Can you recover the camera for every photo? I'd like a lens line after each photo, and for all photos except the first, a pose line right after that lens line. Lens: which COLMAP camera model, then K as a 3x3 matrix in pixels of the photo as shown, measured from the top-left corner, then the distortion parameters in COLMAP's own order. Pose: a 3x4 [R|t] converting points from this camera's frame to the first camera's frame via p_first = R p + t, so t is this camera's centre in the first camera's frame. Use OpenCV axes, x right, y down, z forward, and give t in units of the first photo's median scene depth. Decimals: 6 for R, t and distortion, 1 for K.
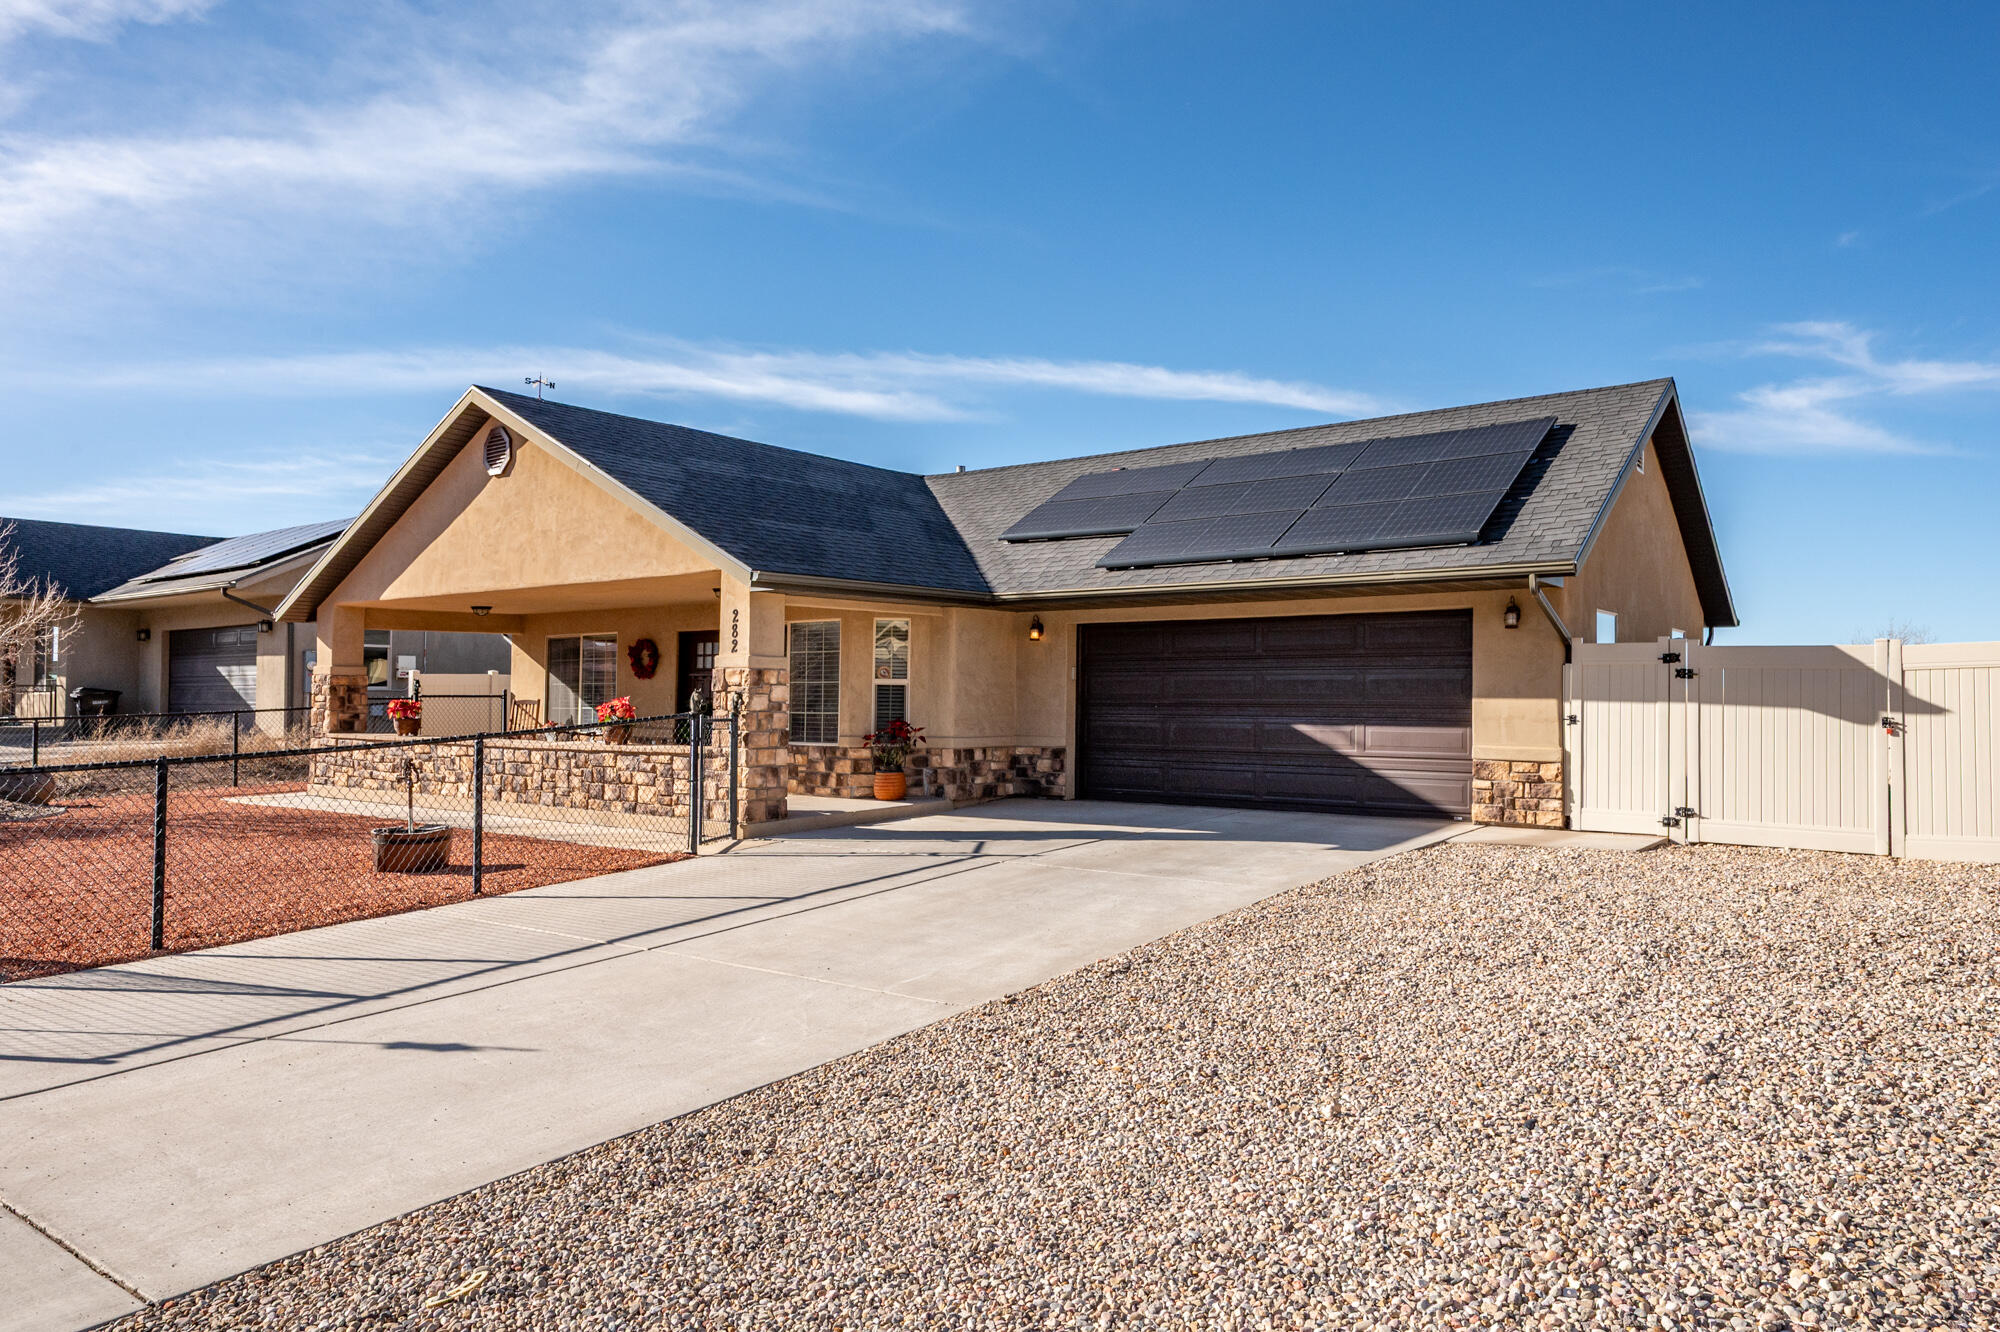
lens RADIAL K [[1312.7, 0, 994.3], [0, 1312.7, 668.5], [0, 0, 1]] dist [-0.045712, -0.000430]
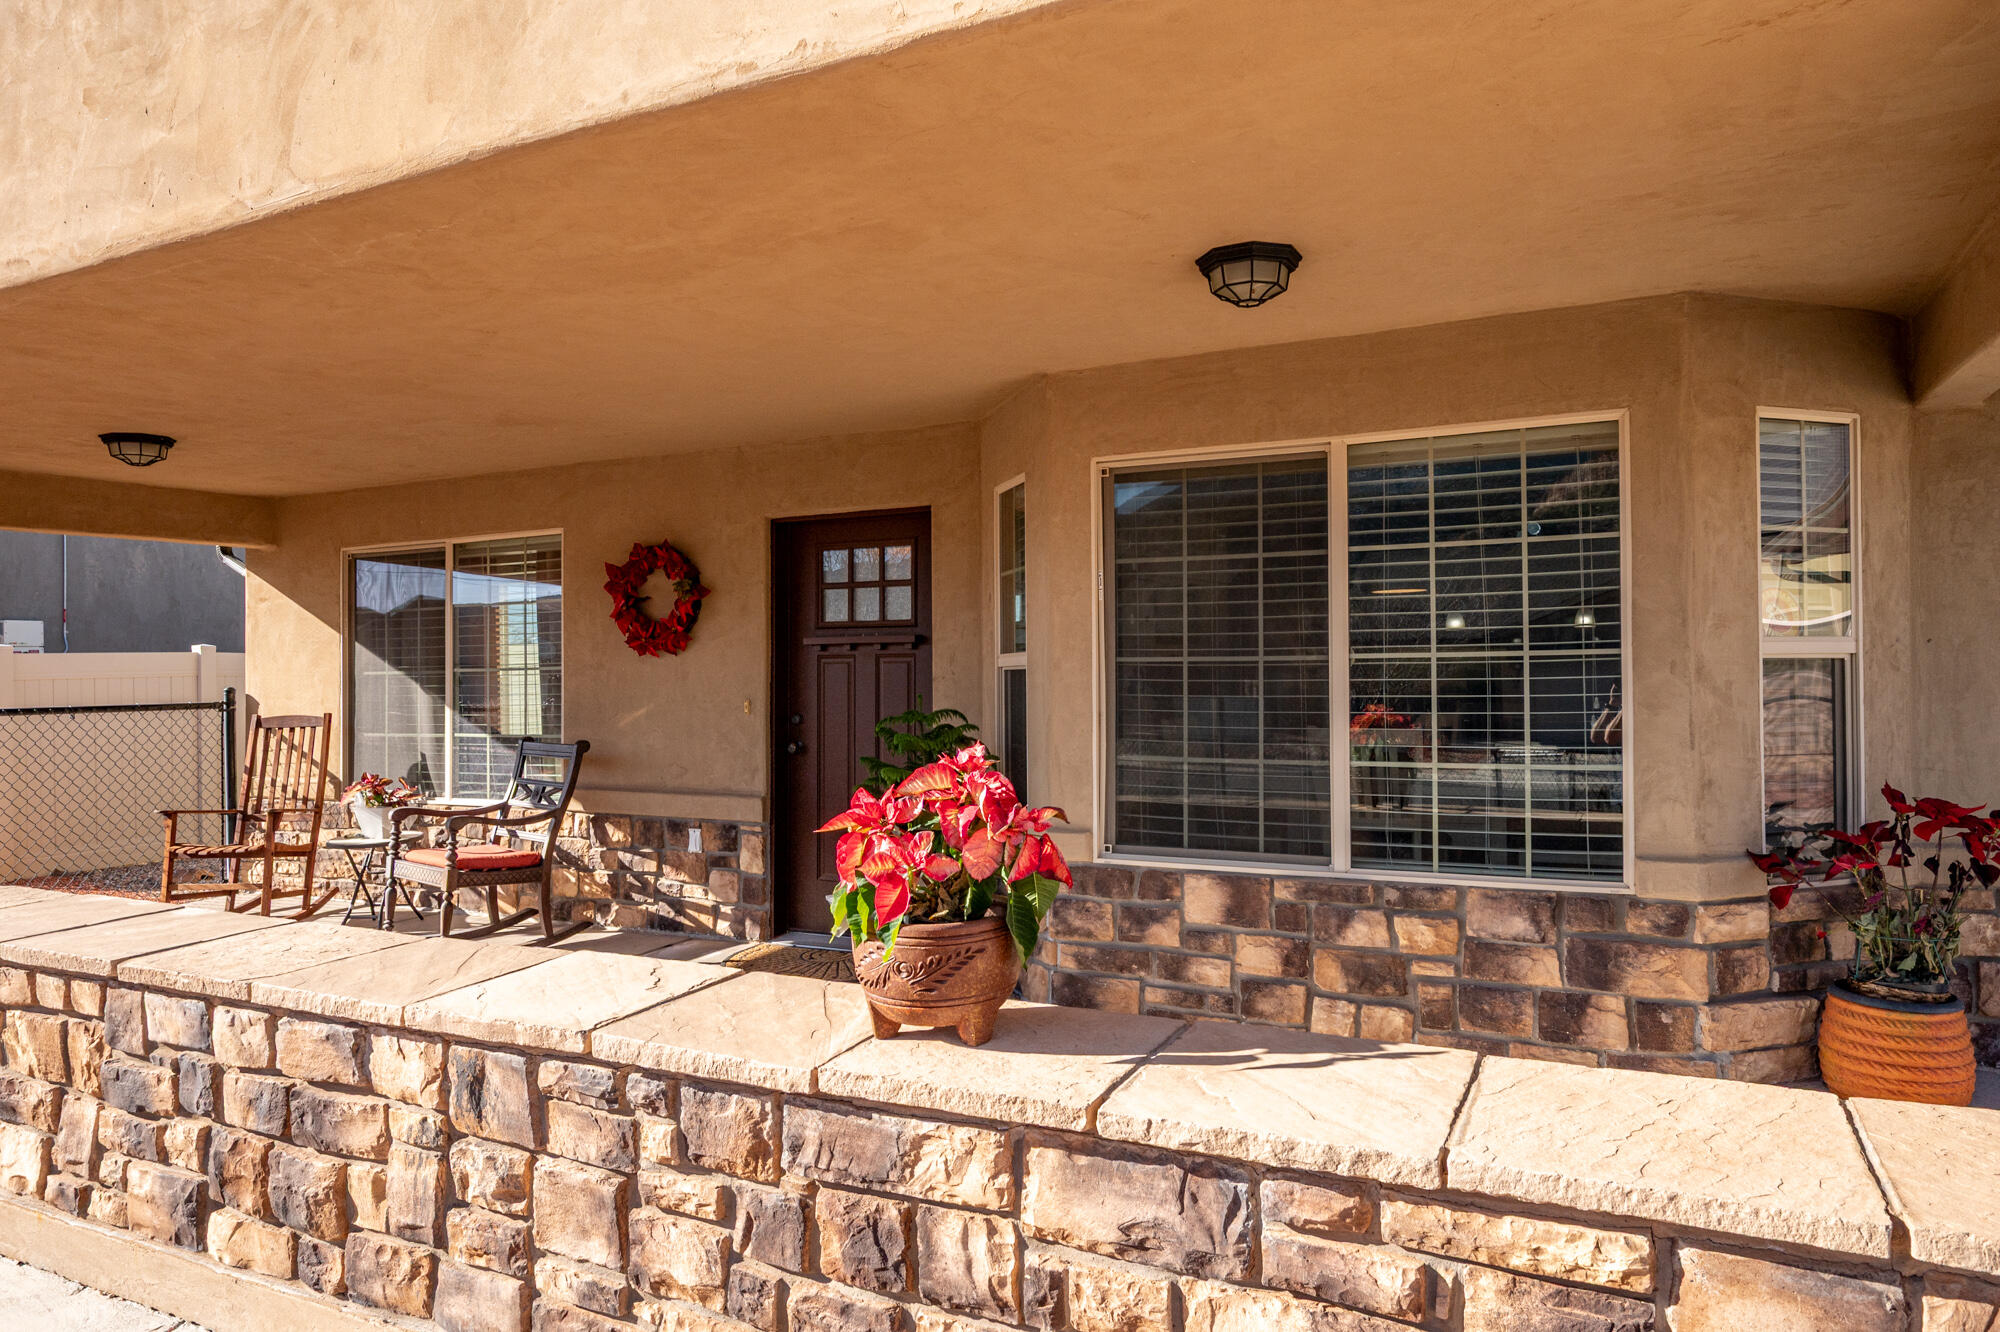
lens RADIAL K [[1266.1, 0, 1003.9], [0, 1266.1, 665.9], [0, 0, 1]] dist [-0.003720, 0.003184]
pose [[0.982868, -0.017030, 0.183523, -0.287908], [0.013866, 0.999733, 0.018510, 0.007293], [-0.183789, -0.015648, 0.982841, 0.777614]]
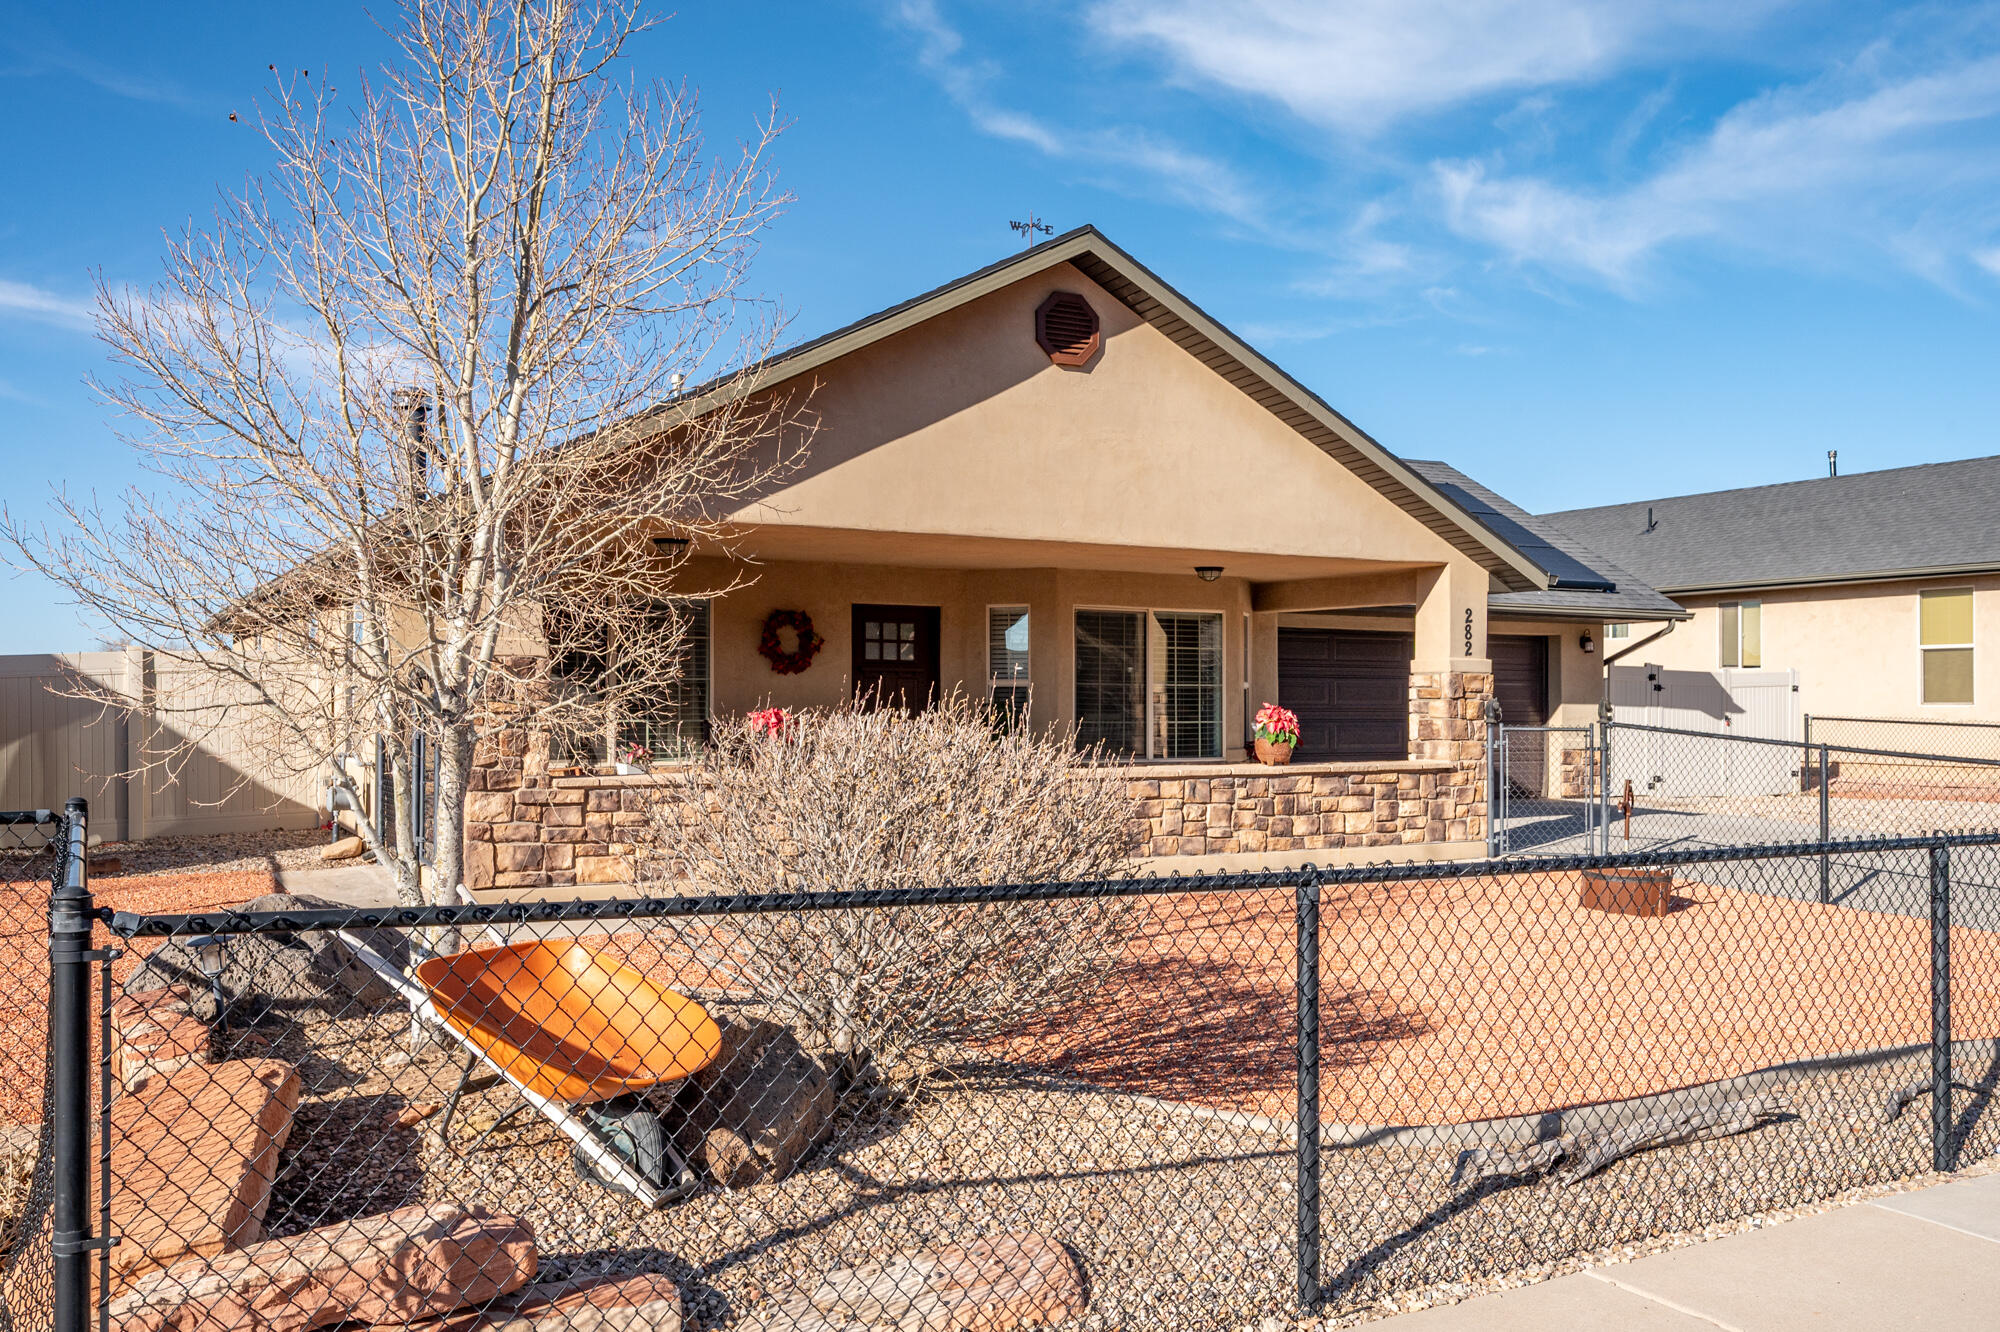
lens RADIAL K [[1629.3, 0, 998.6], [0, 1629.3, 670.0], [0, 0, 1]] dist [0.004644, 0.000240]
pose [[0.410842, 0.015095, 0.911581, -1.152122], [-0.024755, 0.999679, -0.005398, 0.010004], [-0.911370, -0.020348, 0.411084, 0.698579]]
